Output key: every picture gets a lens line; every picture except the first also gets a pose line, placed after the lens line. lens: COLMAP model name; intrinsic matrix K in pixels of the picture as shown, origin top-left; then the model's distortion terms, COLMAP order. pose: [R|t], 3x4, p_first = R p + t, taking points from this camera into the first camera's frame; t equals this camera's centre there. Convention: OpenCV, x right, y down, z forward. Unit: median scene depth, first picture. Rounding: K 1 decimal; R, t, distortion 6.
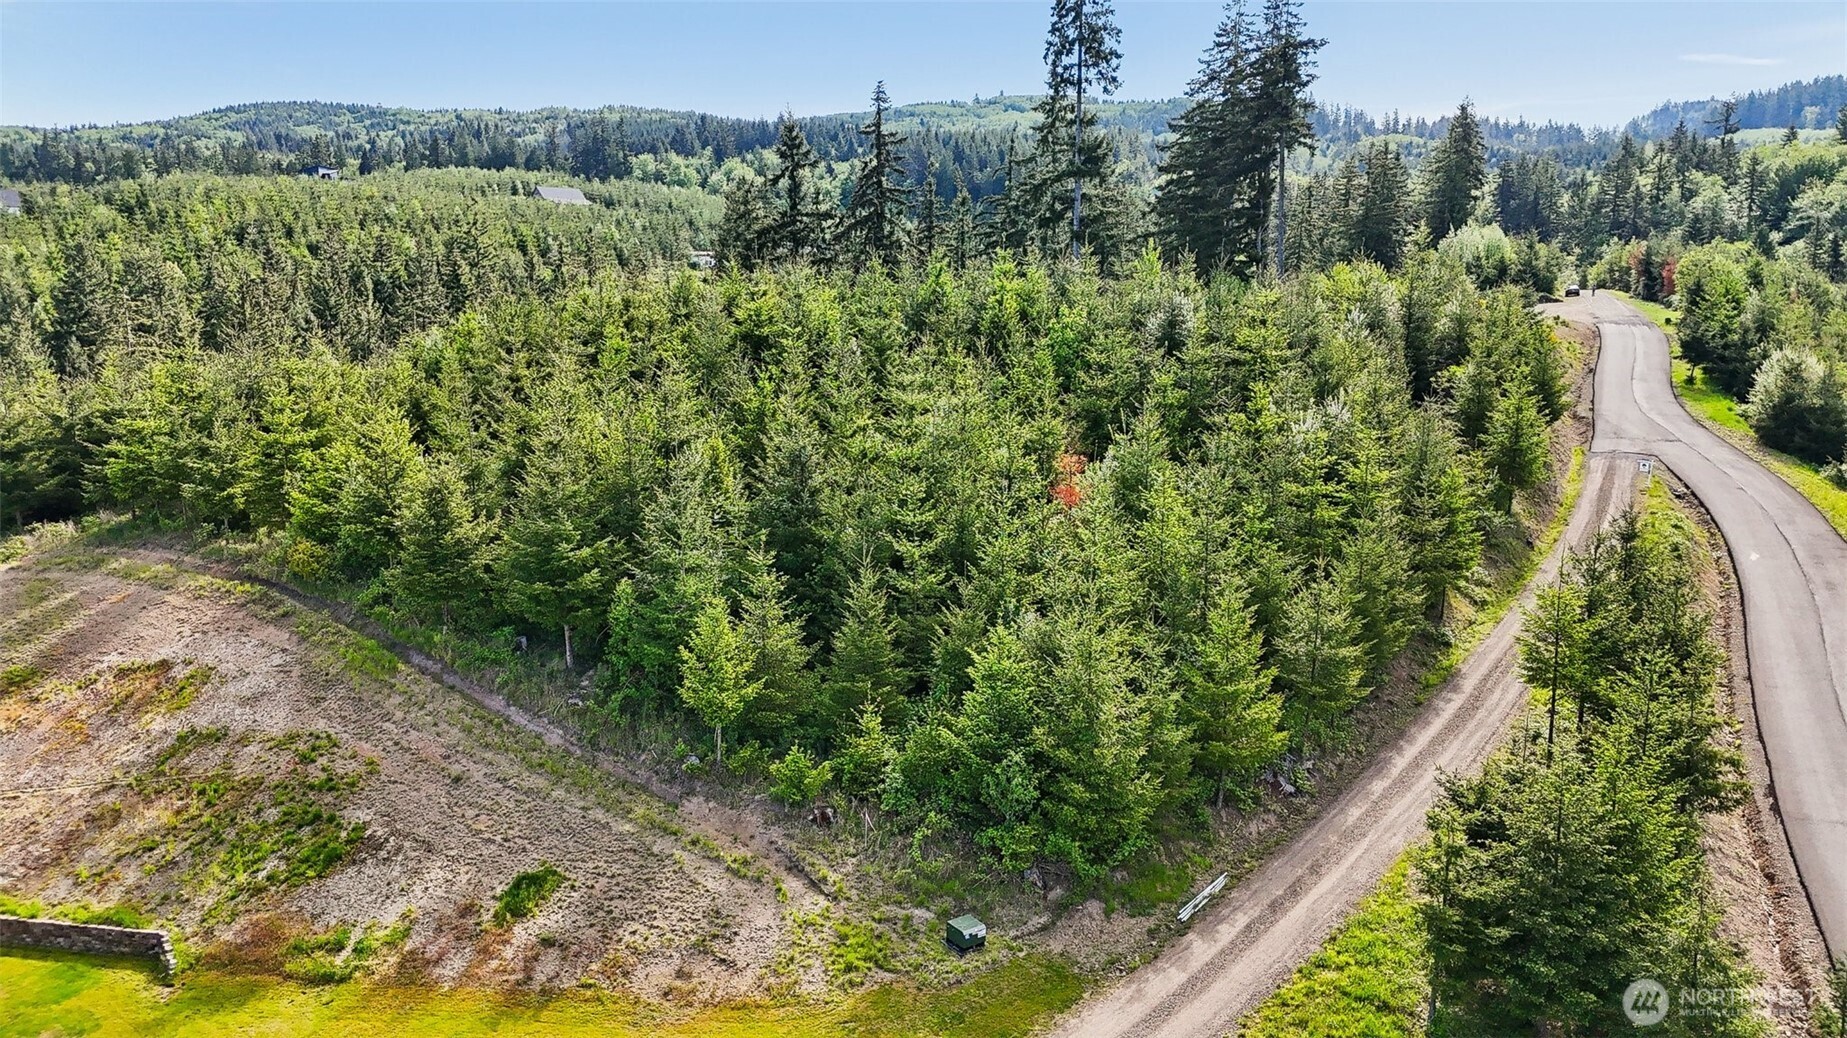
lens RADIAL K [[1355.0, 0, 926.7], [0, 1355.0, 516.6], [0, 0, 1]] dist [0.073032, -0.077500]
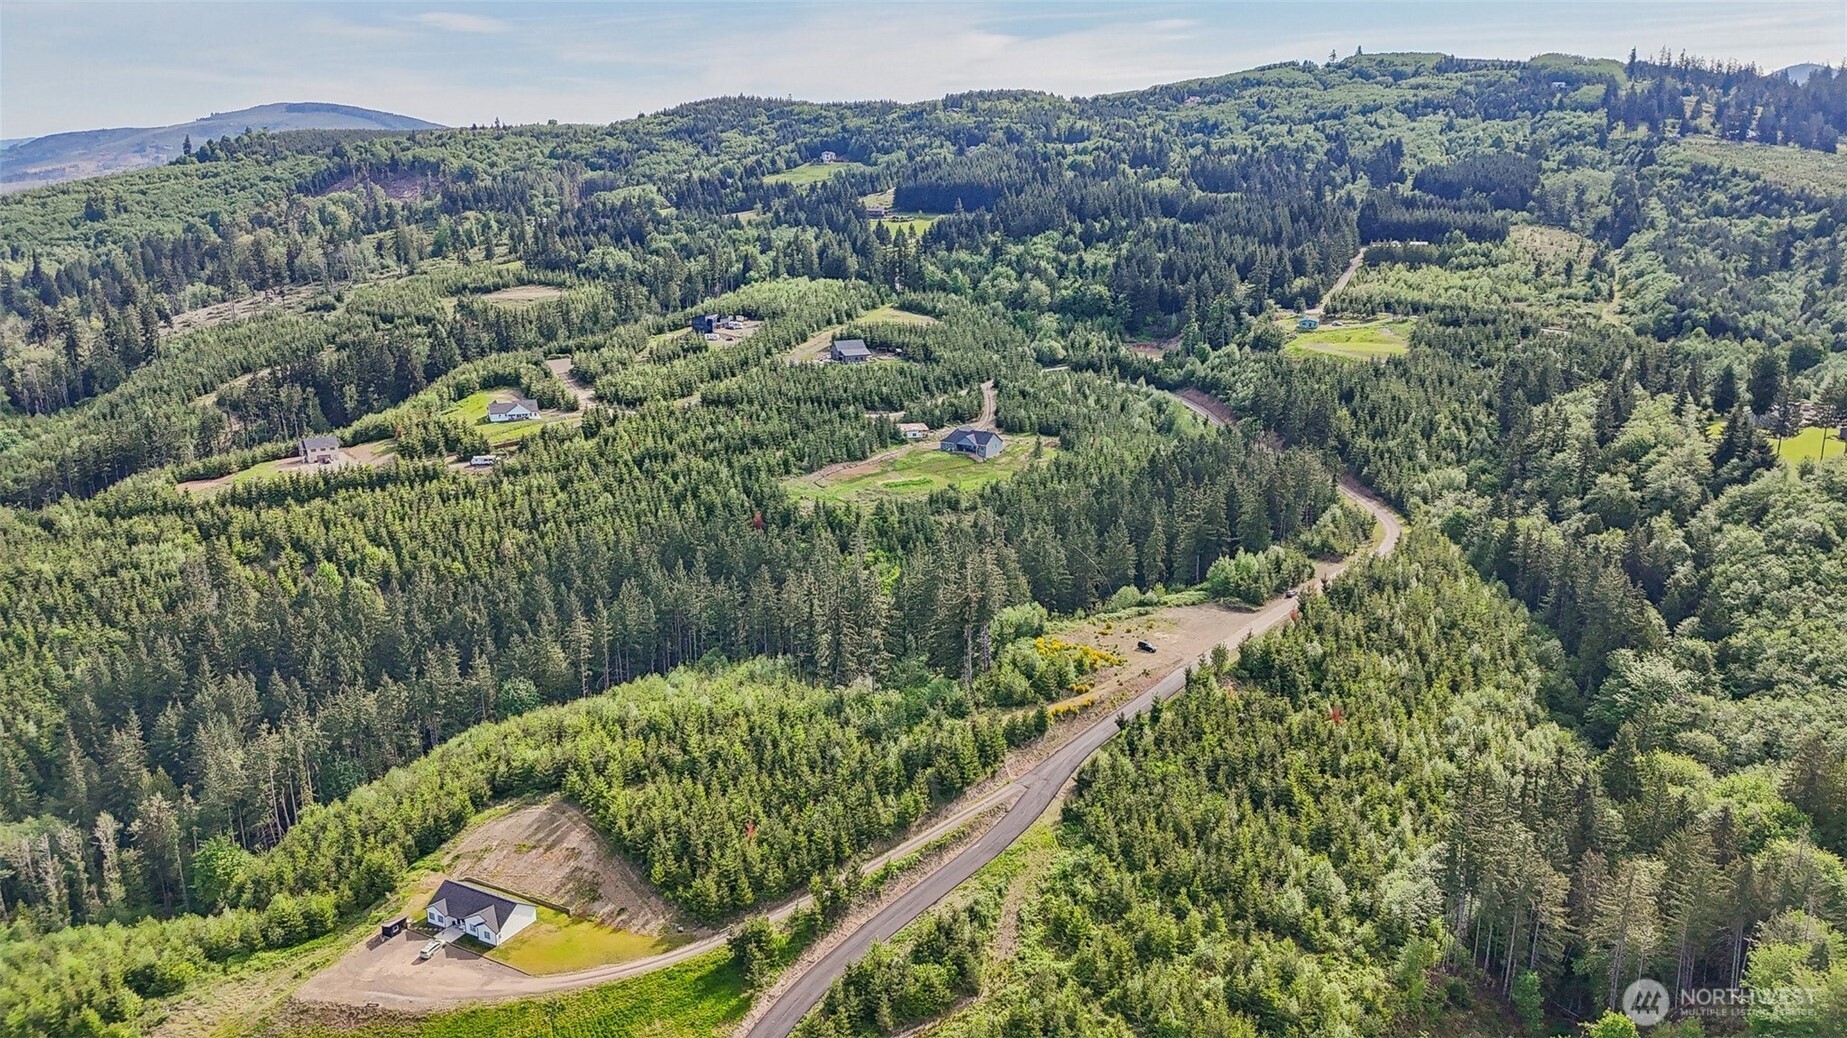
lens RADIAL K [[1355.0, 0, 934.2], [0, 1355.0, 506.0], [0, 0, 1]] dist [0.073032, -0.077500]
pose [[0.958117, 0.073991, -0.276655, 2.060117], [-0.049946, 0.994415, 0.092979, -1.711394], [0.281989, -0.075267, 0.956461, -3.420724]]
